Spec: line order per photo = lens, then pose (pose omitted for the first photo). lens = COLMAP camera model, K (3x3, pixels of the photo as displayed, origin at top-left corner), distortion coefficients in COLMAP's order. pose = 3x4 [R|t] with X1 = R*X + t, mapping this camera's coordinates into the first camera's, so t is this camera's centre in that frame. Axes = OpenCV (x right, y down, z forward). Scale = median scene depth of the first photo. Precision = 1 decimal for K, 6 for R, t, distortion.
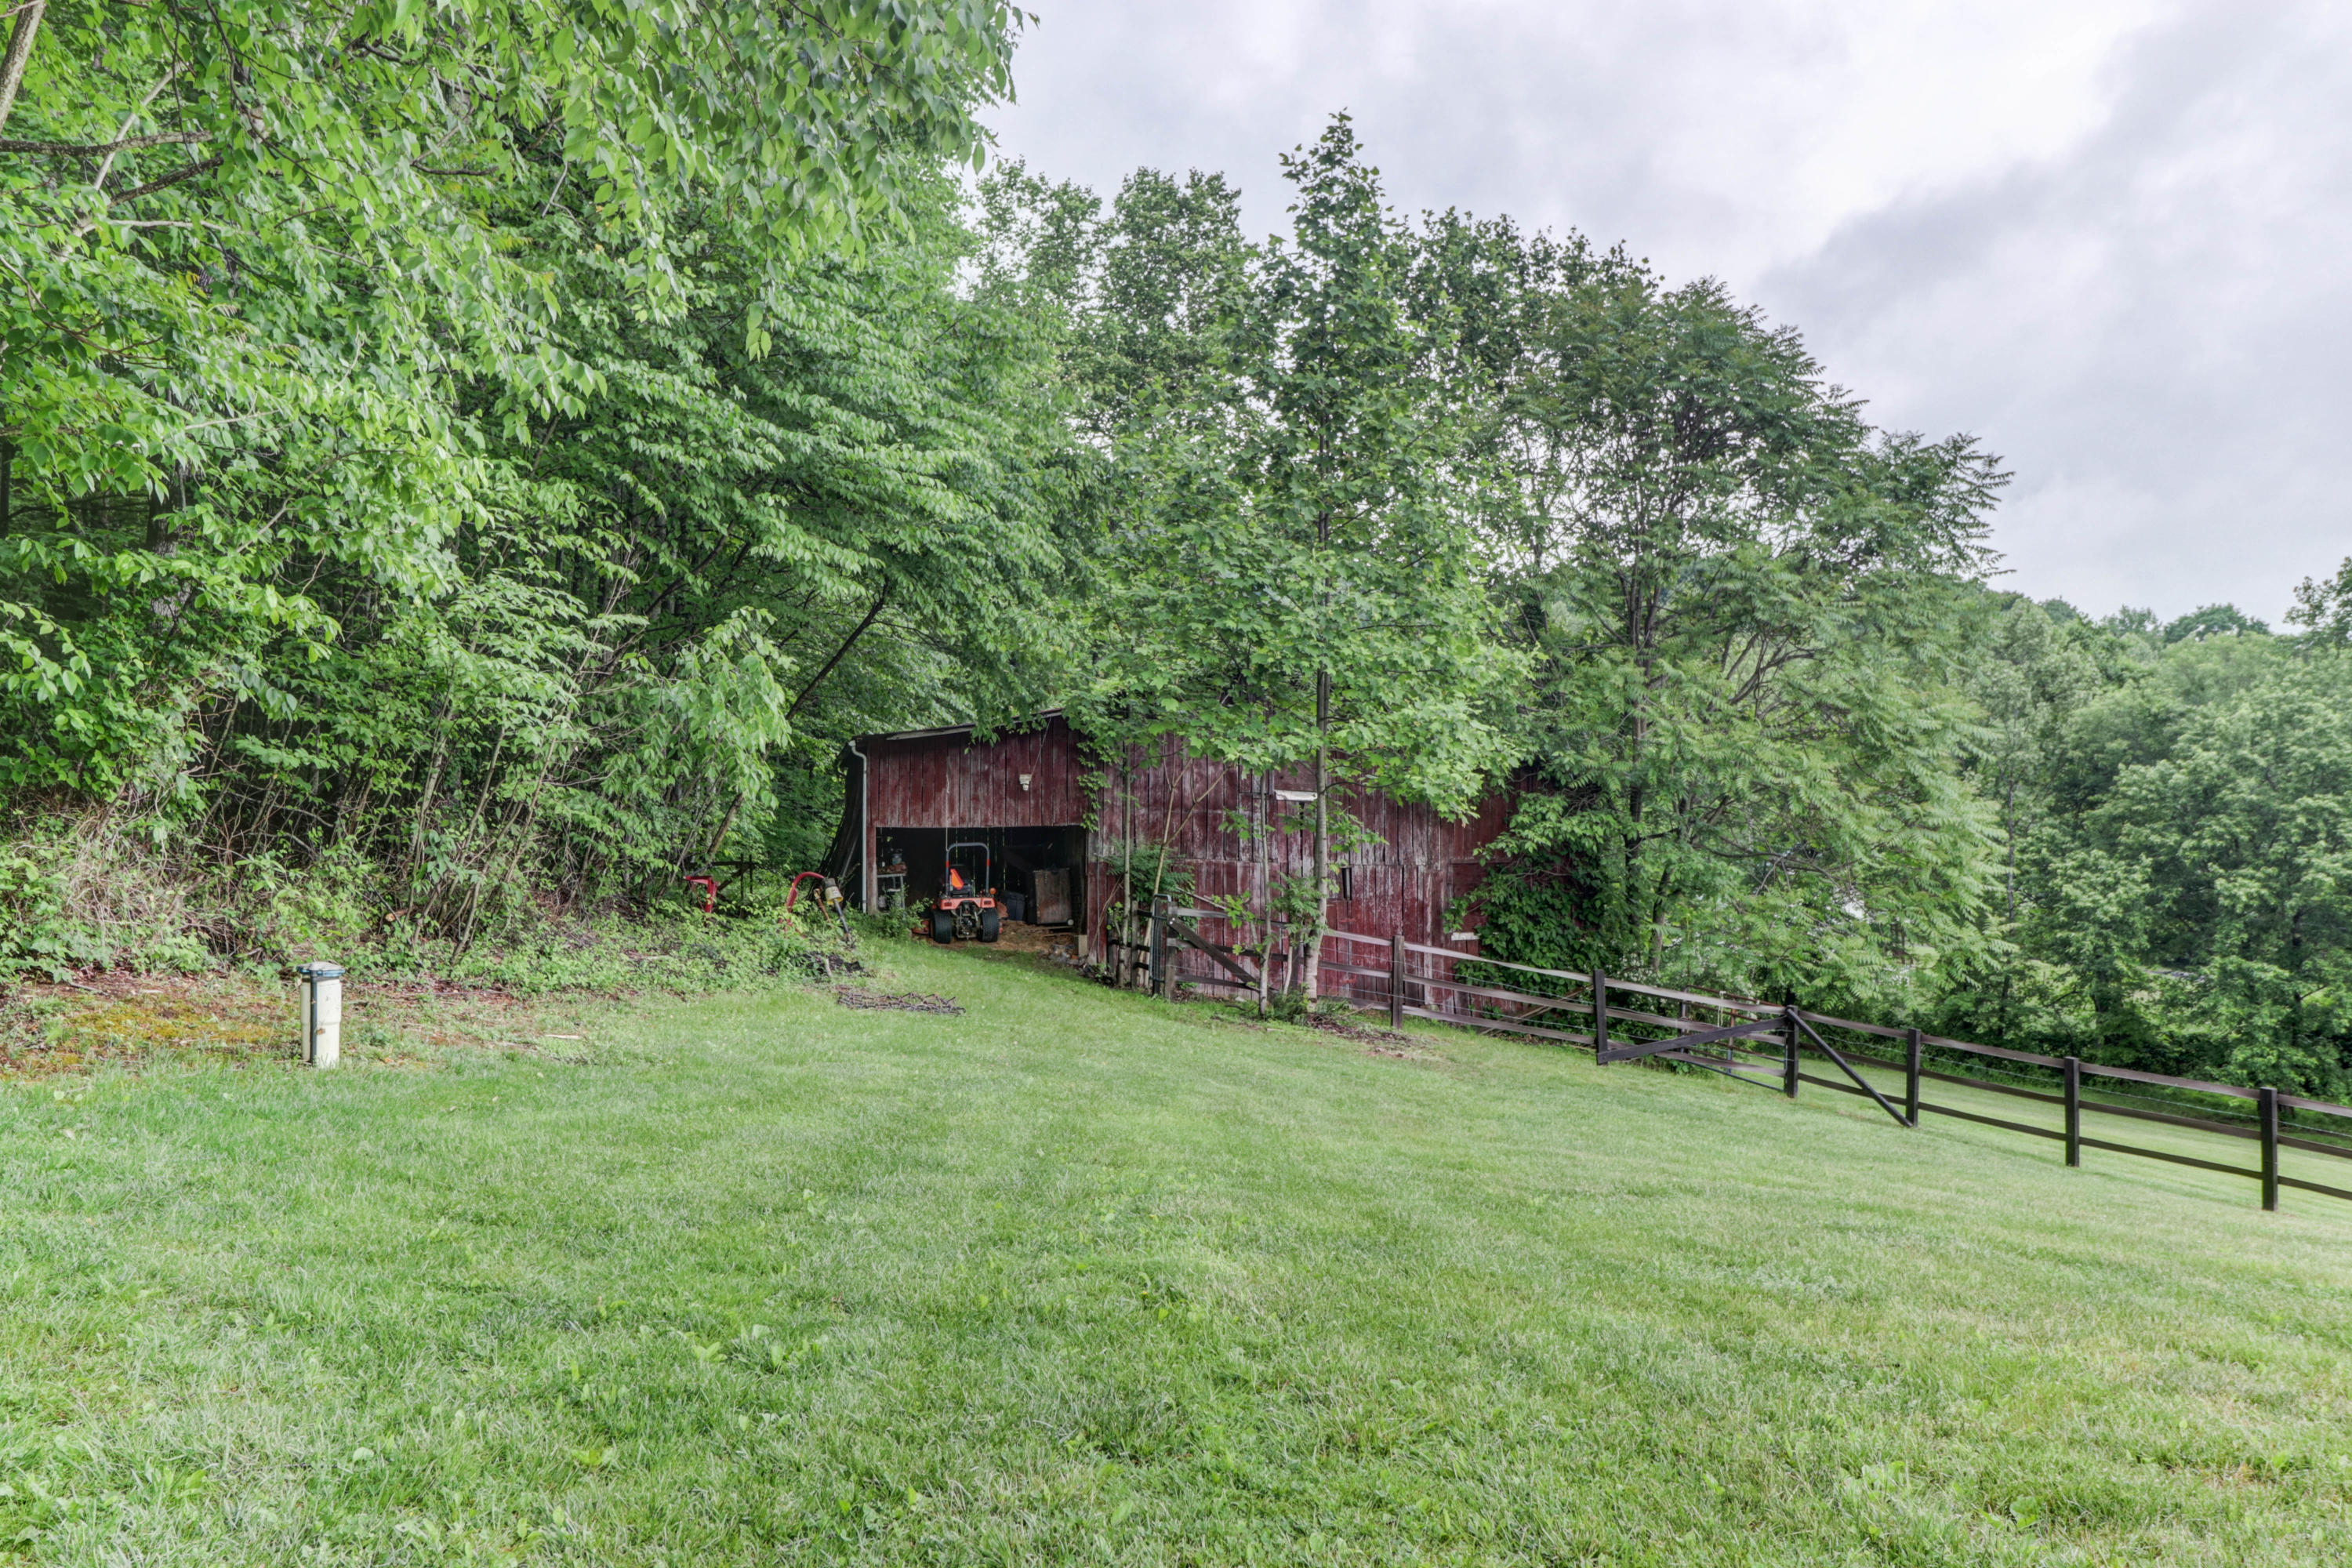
lens RADIAL K [[2010.9, 0, 1177.8], [0, 2010.9, 782.6], [0, 0, 1]] dist [-0.010640, -0.006046]
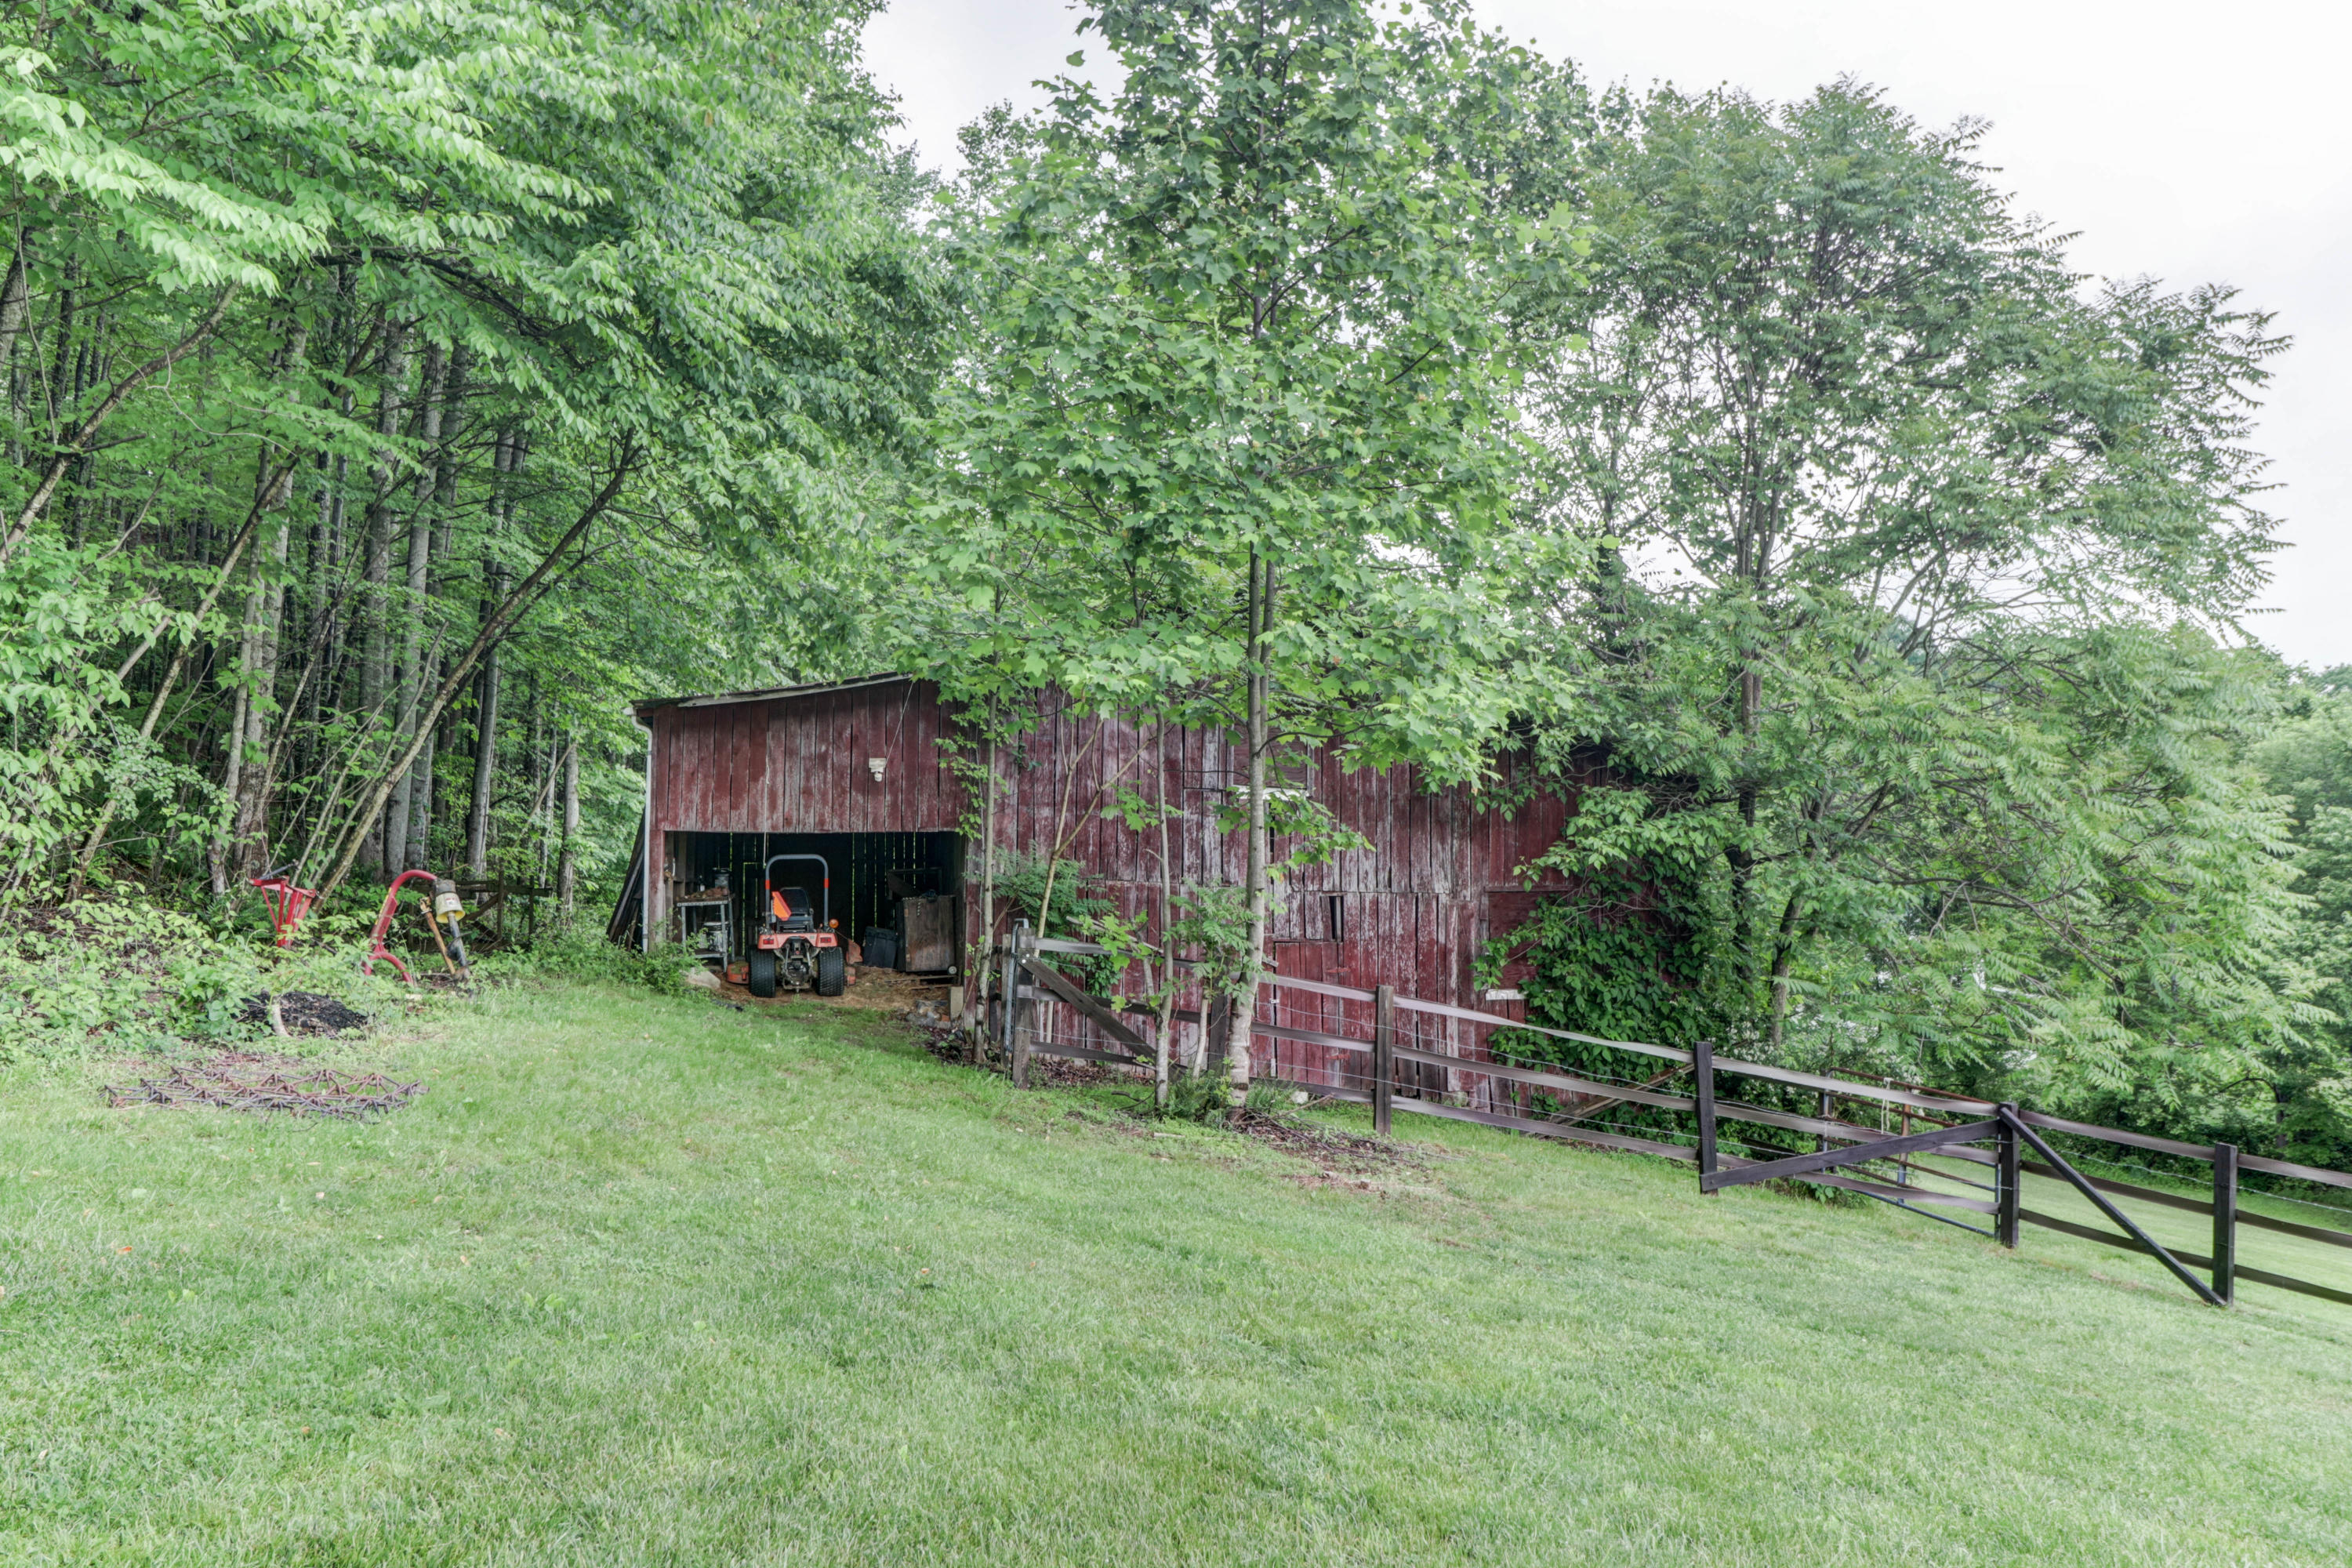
lens RADIAL K [[2010.9, 0, 1177.8], [0, 2010.9, 782.6], [0, 0, 1]] dist [-0.010640, -0.006046]
pose [[0.999239, 0.005192, -0.038660, 0.057479], [-0.006596, 0.999320, -0.036278, 0.029796], [0.038445, 0.036506, 0.998594, 0.301546]]
